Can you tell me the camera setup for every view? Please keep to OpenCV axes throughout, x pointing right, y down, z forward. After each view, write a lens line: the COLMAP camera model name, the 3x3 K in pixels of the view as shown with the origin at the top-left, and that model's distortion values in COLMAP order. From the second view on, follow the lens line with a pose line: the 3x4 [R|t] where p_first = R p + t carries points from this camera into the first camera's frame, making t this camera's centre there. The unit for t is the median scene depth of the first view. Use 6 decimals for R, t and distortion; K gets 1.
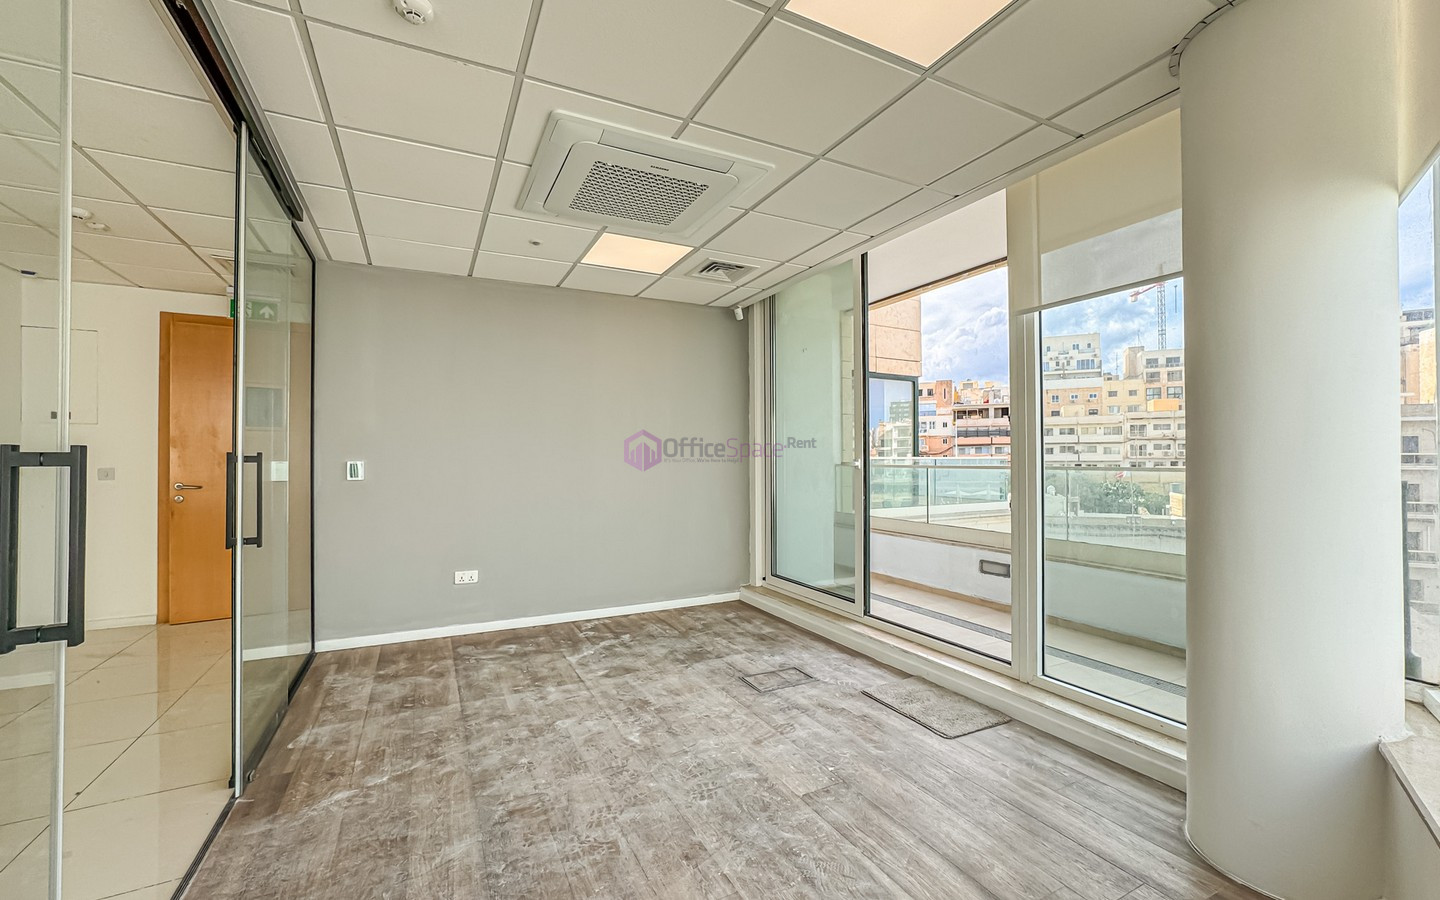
lens RADIAL K [[579.9, 0, 707.1], [0, 579.9, 450.8], [0, 0, 1]] dist [-0.001114, 0.002297]
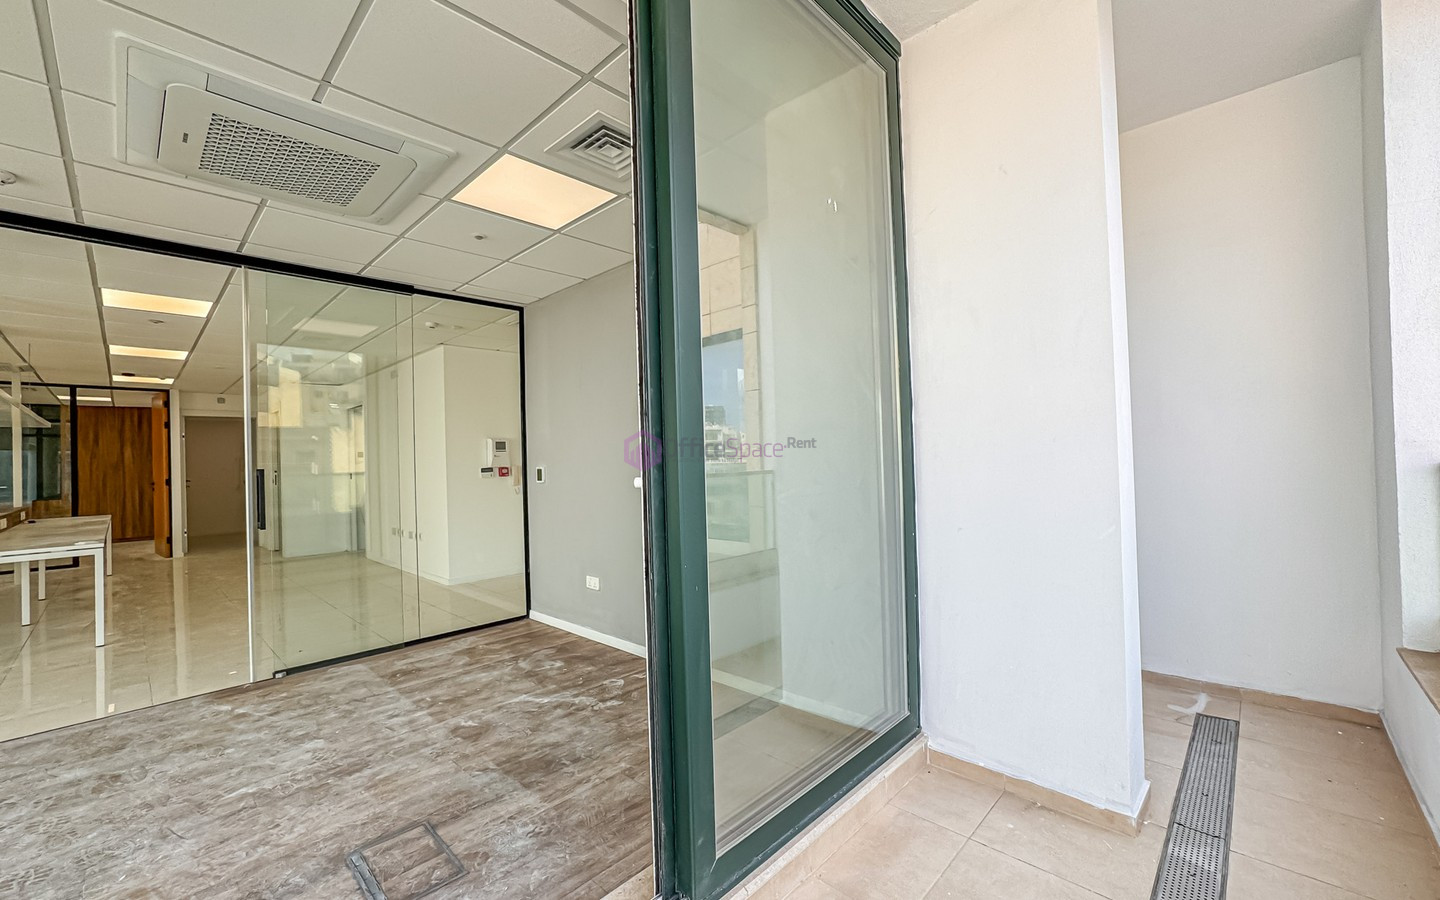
lens RADIAL K [[579.9, 0, 729.2], [0, 579.9, 450.9], [0, 0, 1]] dist [-0.001114, 0.002297]
pose [[0.350632, -0.026114, -0.936149, 0.725285], [0.034865, 0.999282, -0.014817, 0.018878], [0.935864, -0.027443, 0.351291, 1.056783]]
